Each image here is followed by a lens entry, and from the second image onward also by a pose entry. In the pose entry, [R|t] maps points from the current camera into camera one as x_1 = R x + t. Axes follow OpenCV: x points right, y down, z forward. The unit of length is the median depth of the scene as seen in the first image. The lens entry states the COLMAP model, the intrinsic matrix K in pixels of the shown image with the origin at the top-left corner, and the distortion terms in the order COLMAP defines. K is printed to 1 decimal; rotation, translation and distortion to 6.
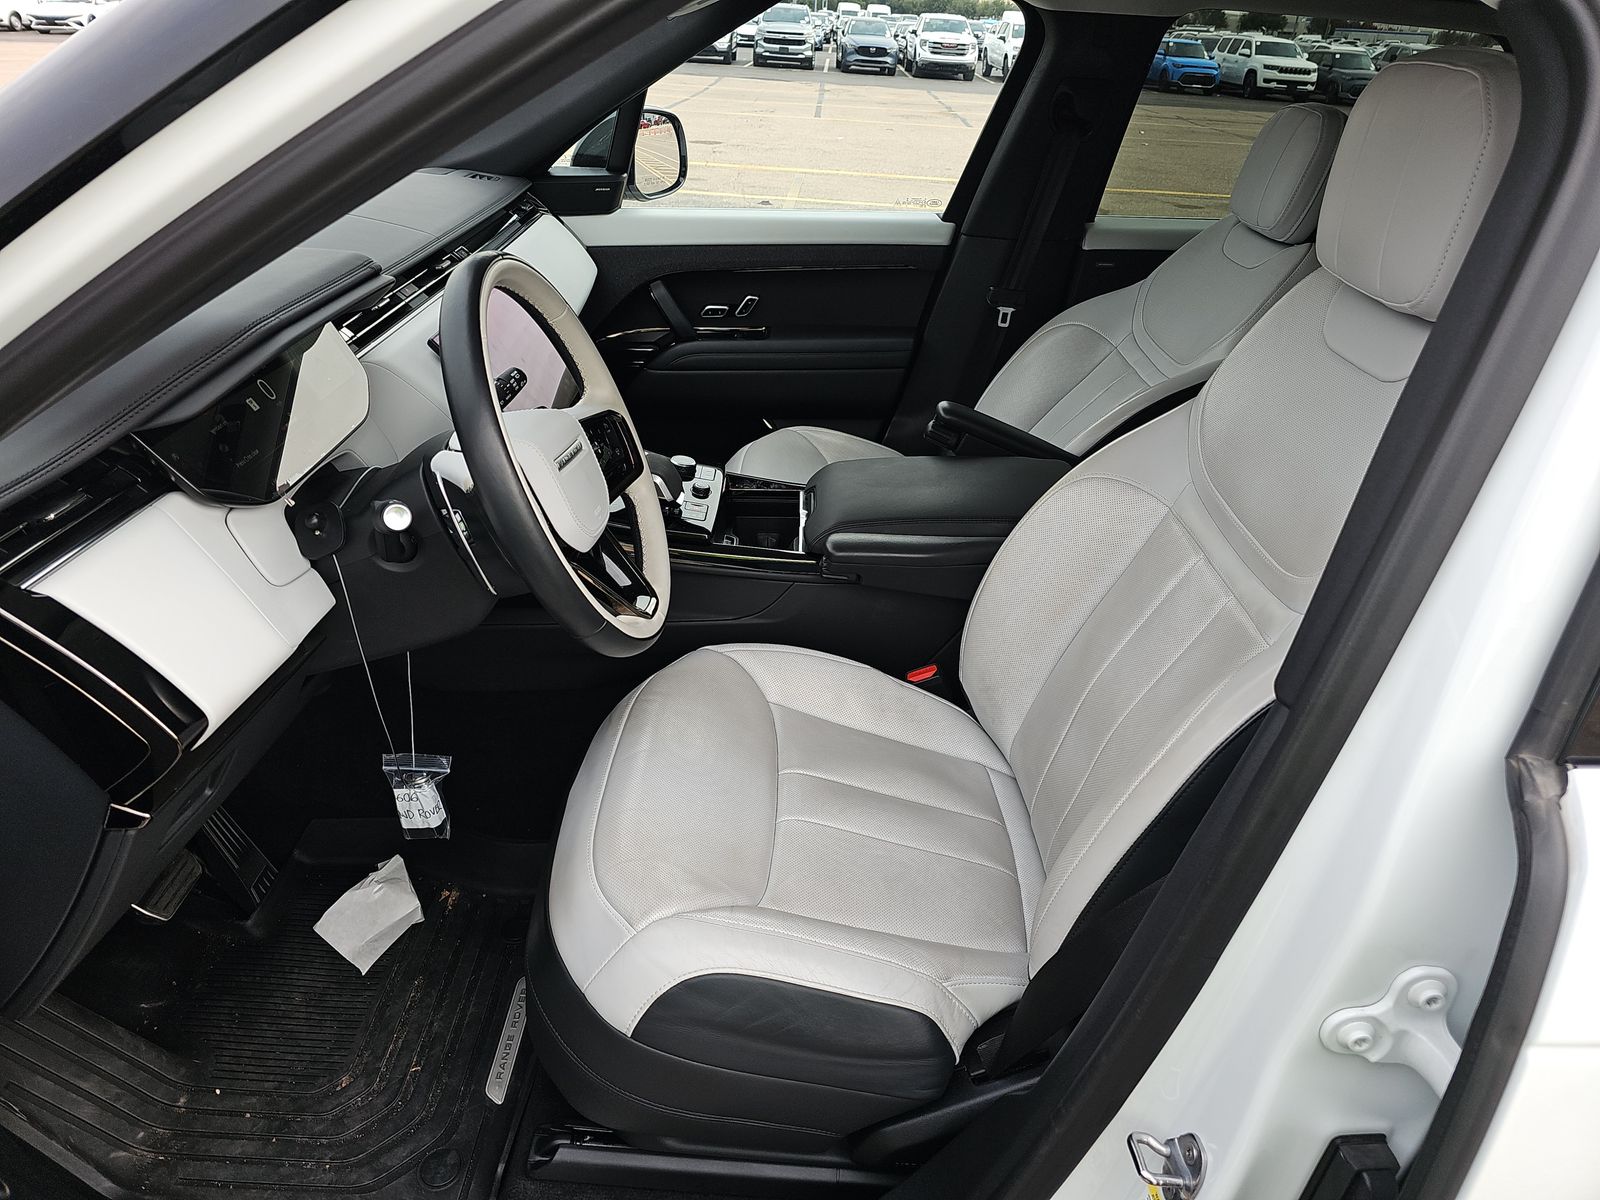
lens RADIAL K [[1036.2, 0, 789.7], [0, 1036.2, 595.9], [0, 0, 1]] dist [0.035036, -0.047841]
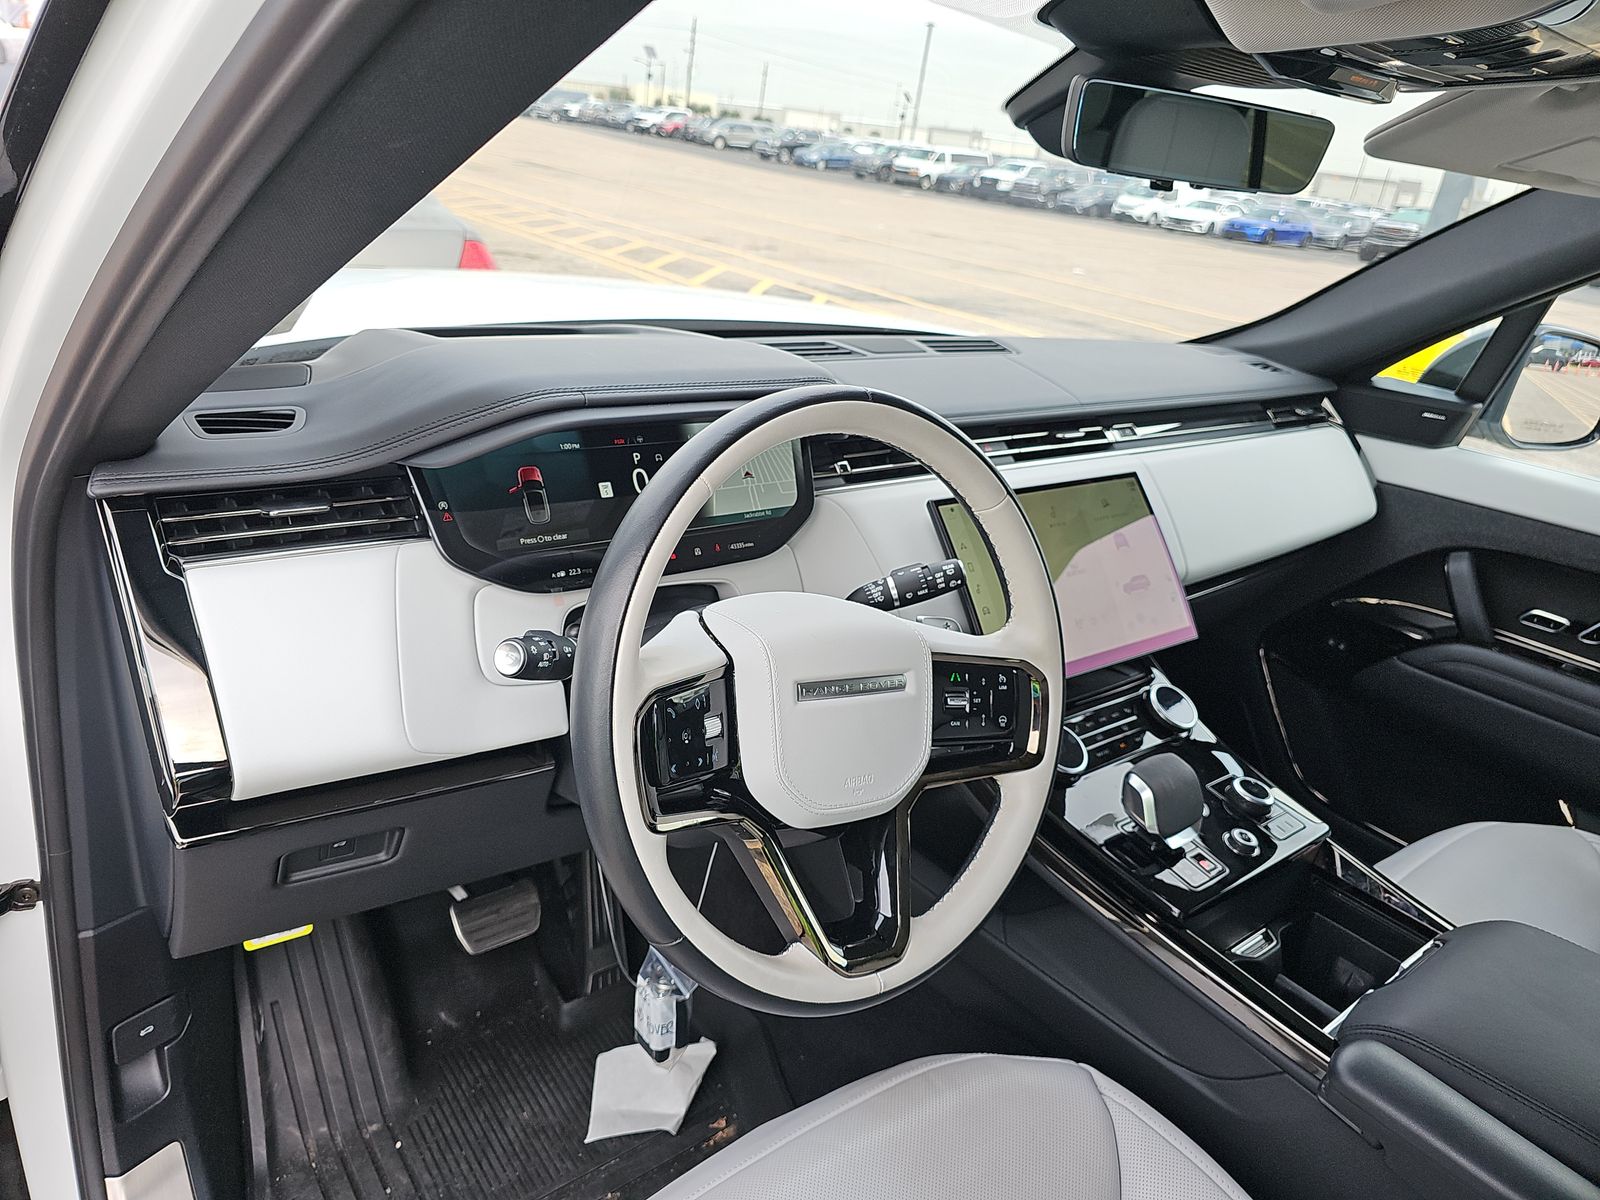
lens RADIAL K [[1036.2, 0, 789.7], [0, 1036.2, 595.9], [0, 0, 1]] dist [0.035036, -0.047841]
pose [[0.615520, 0.338482, -0.711734, 0.105888], [-0.459090, 0.888030, 0.025295, -0.093122], [0.640602, 0.311180, 0.701994, 0.246889]]
